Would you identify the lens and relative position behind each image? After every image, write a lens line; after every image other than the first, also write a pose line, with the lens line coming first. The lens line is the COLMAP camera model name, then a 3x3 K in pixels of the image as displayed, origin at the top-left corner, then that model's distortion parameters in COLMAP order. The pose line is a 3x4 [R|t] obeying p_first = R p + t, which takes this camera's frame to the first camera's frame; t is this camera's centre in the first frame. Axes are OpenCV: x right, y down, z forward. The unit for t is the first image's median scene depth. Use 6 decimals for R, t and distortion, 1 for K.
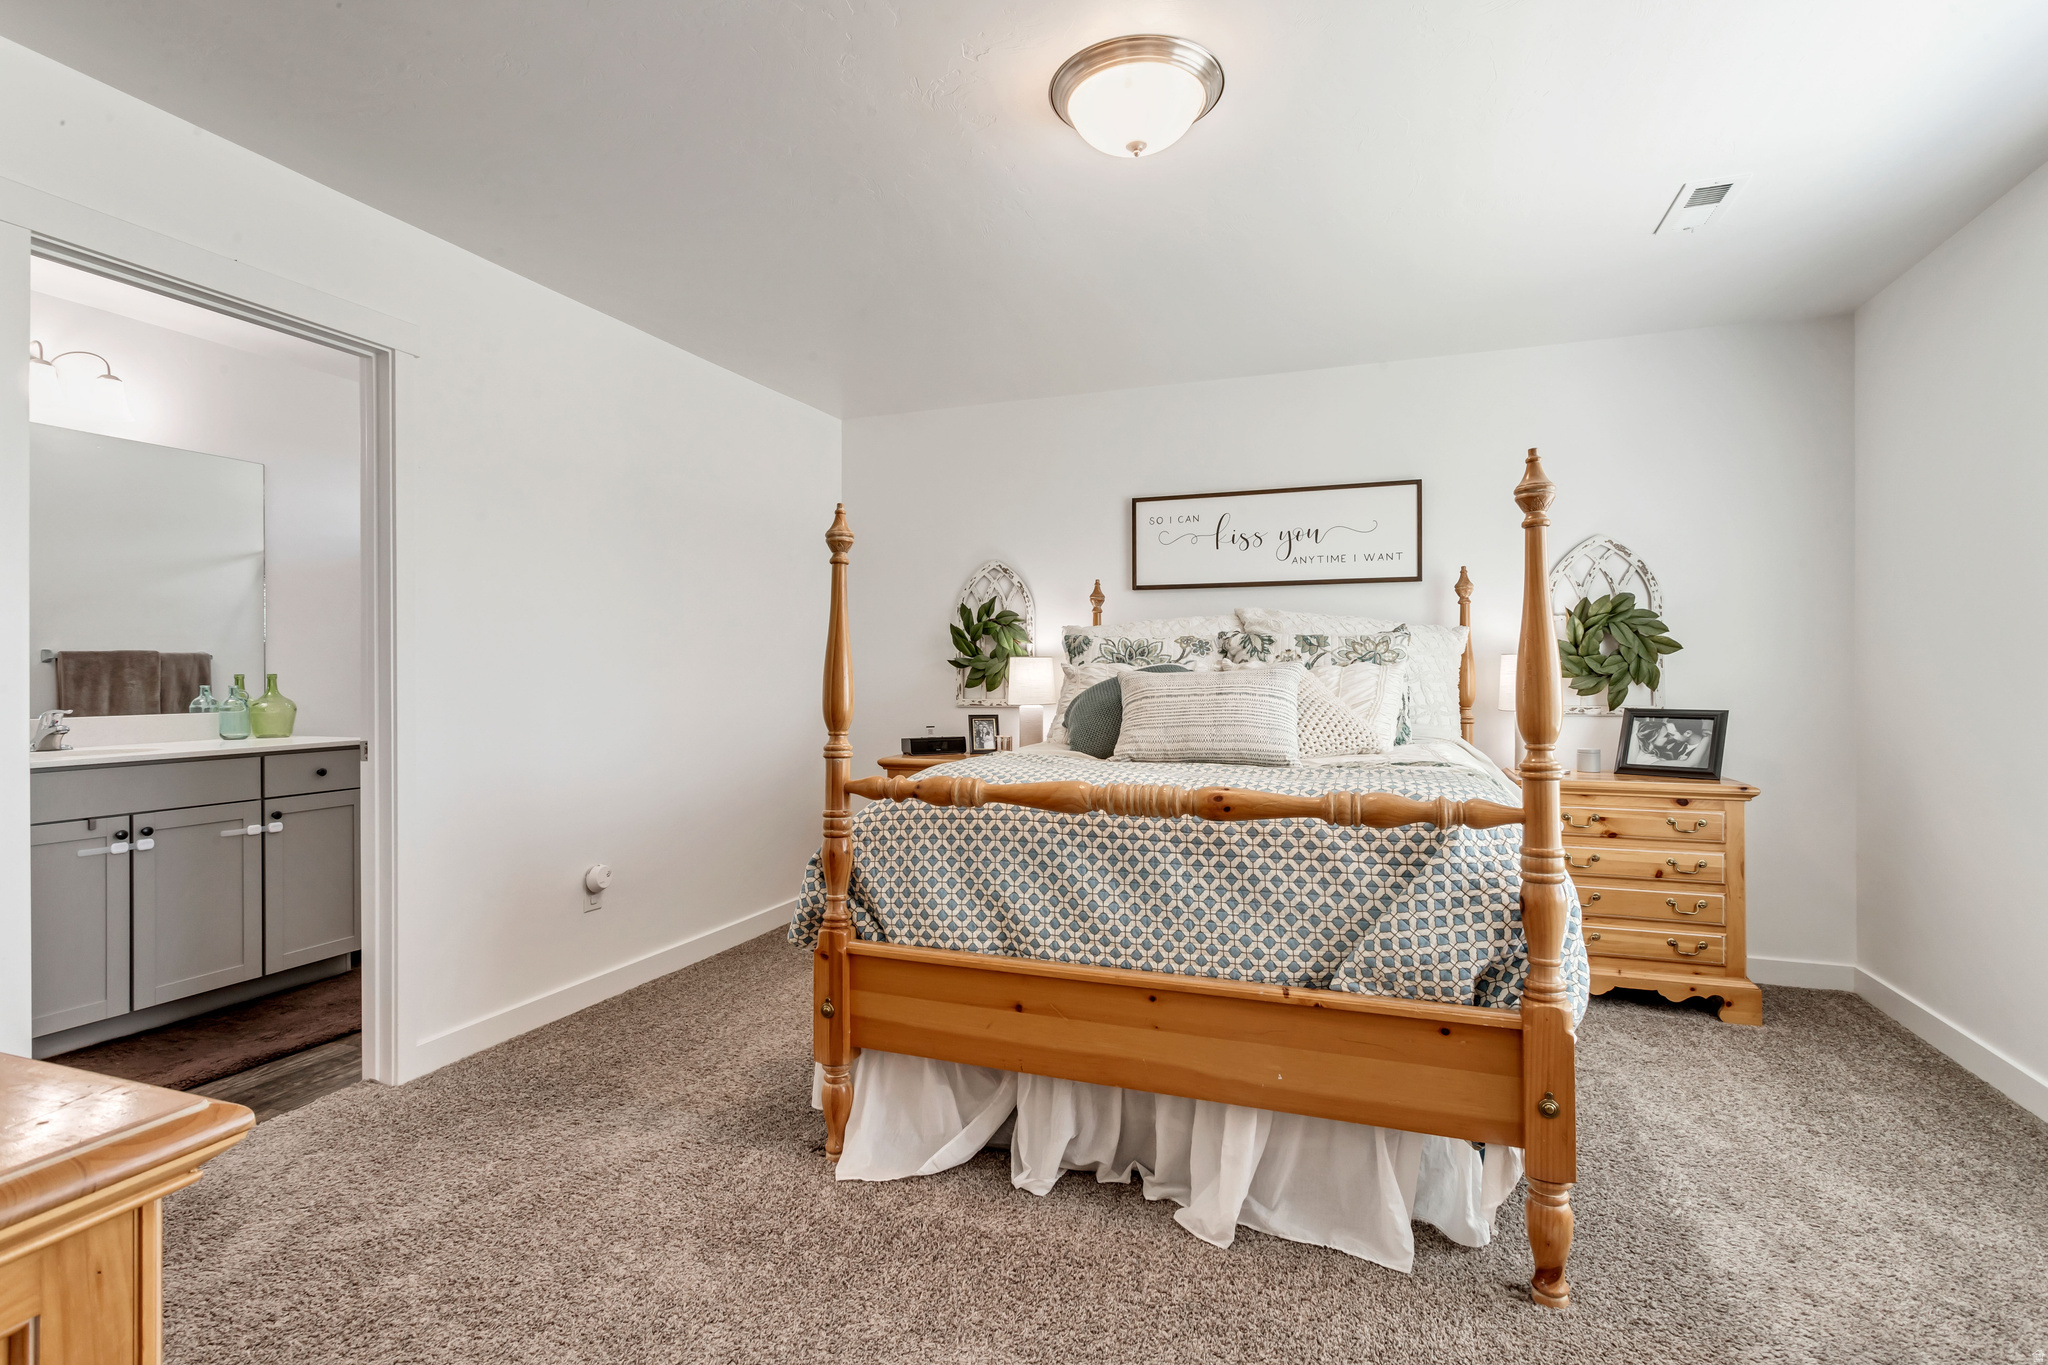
lens RADIAL K [[980.7, 0, 1016.7], [0, 980.7, 672.3], [0, 0, 1]] dist [-0.001444, 0.001335]
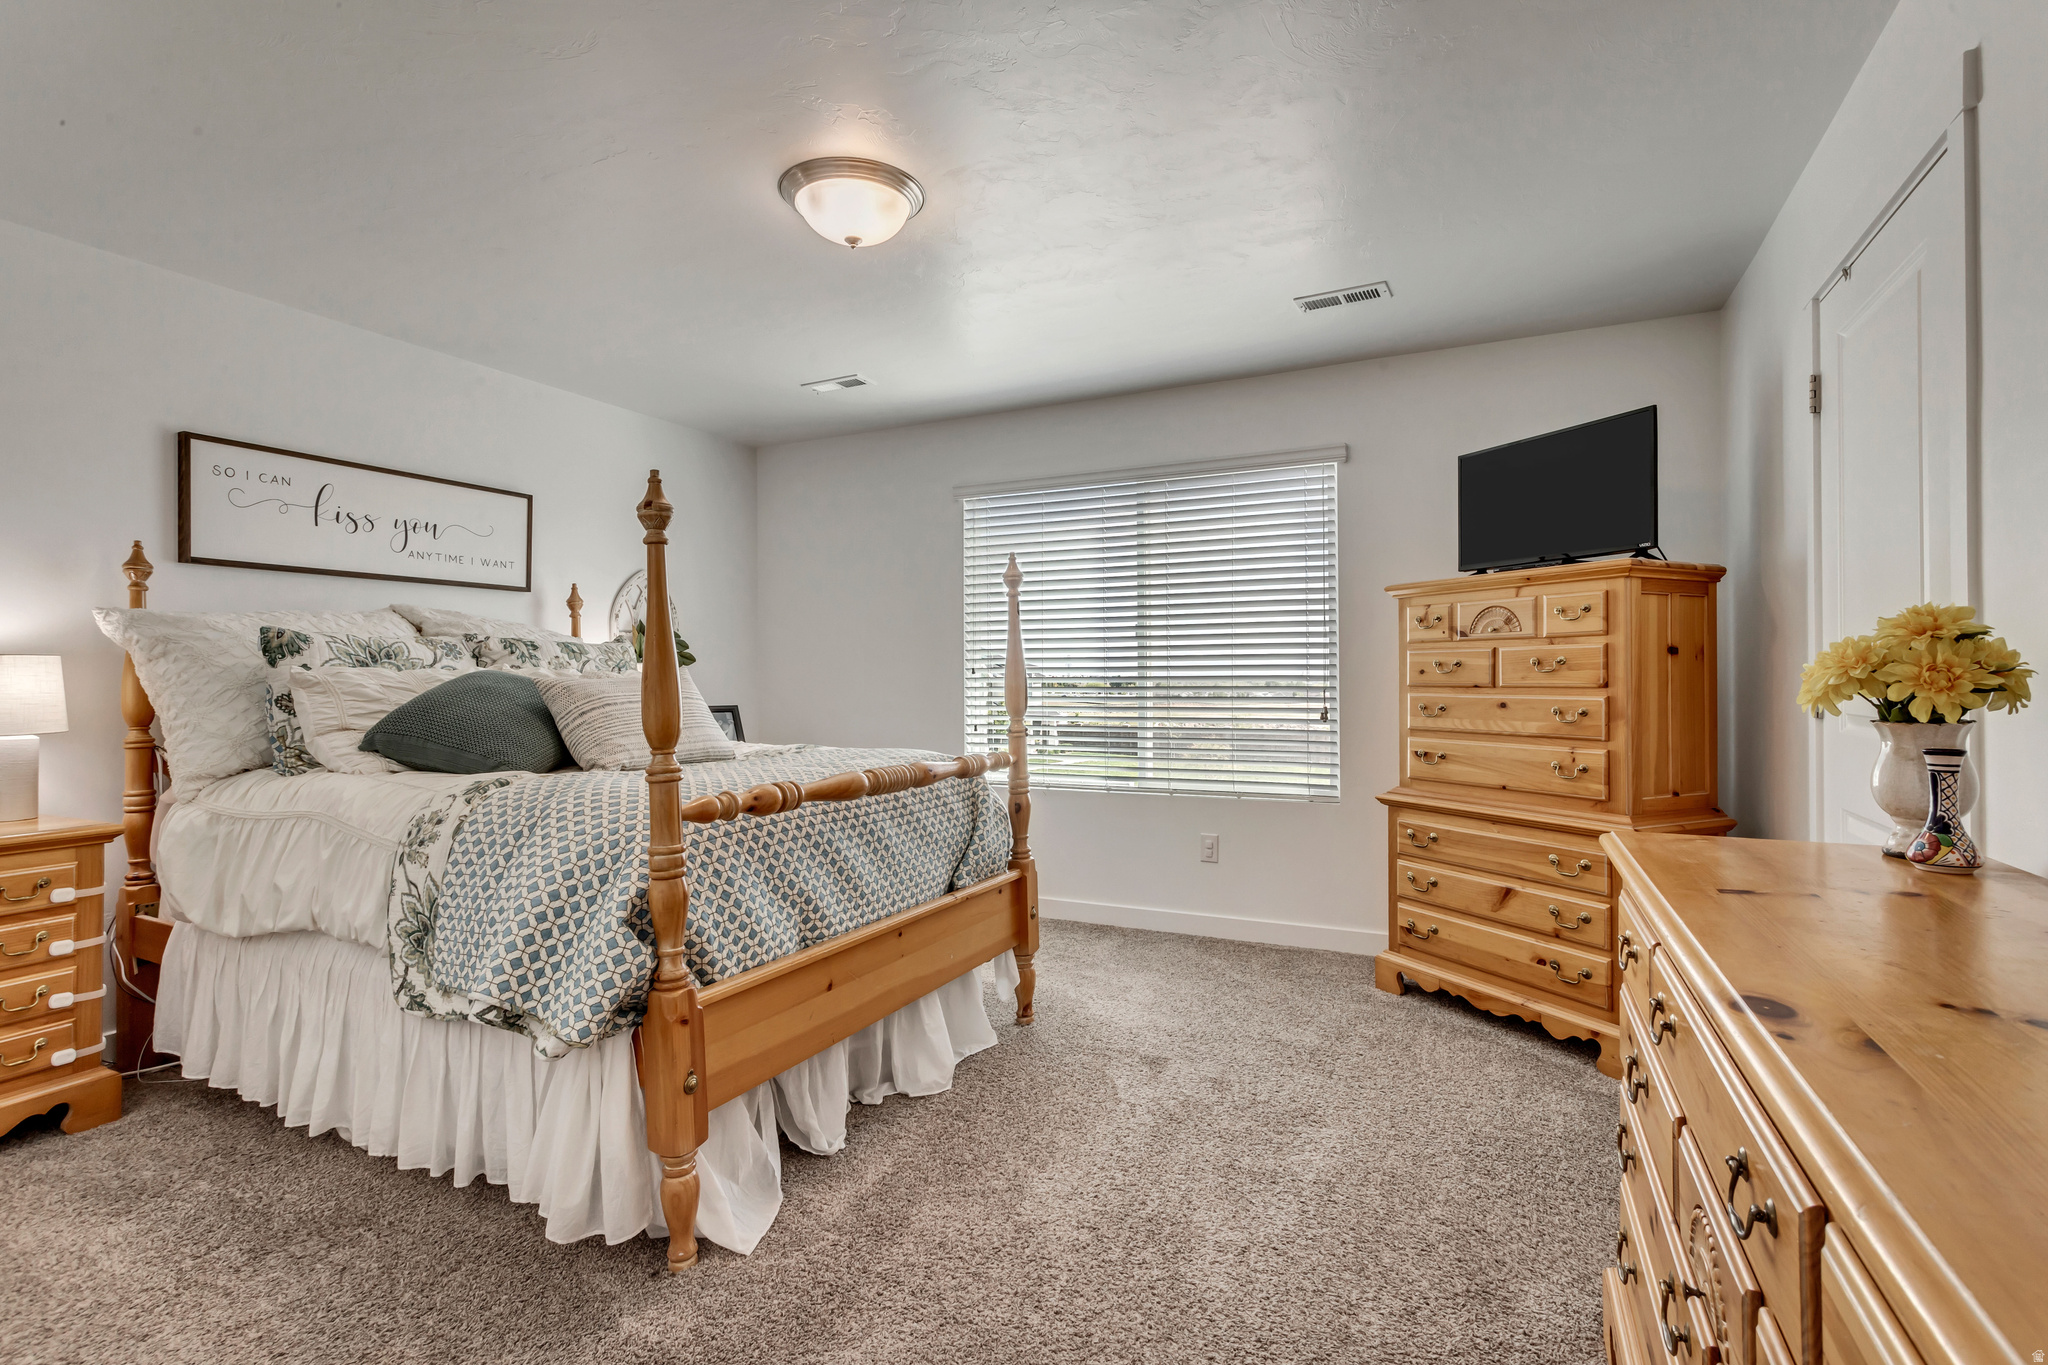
lens RADIAL K [[995.6, 0, 1023.8], [0, 995.6, 661.9], [0, 0, 1]] dist [0.001485, 0.000251]
pose [[0.095260, 0.017231, 0.995303, -0.973951], [0.003508, 0.999838, -0.017645, 0.003443], [-0.995446, 0.005172, 0.095184, 0.615981]]
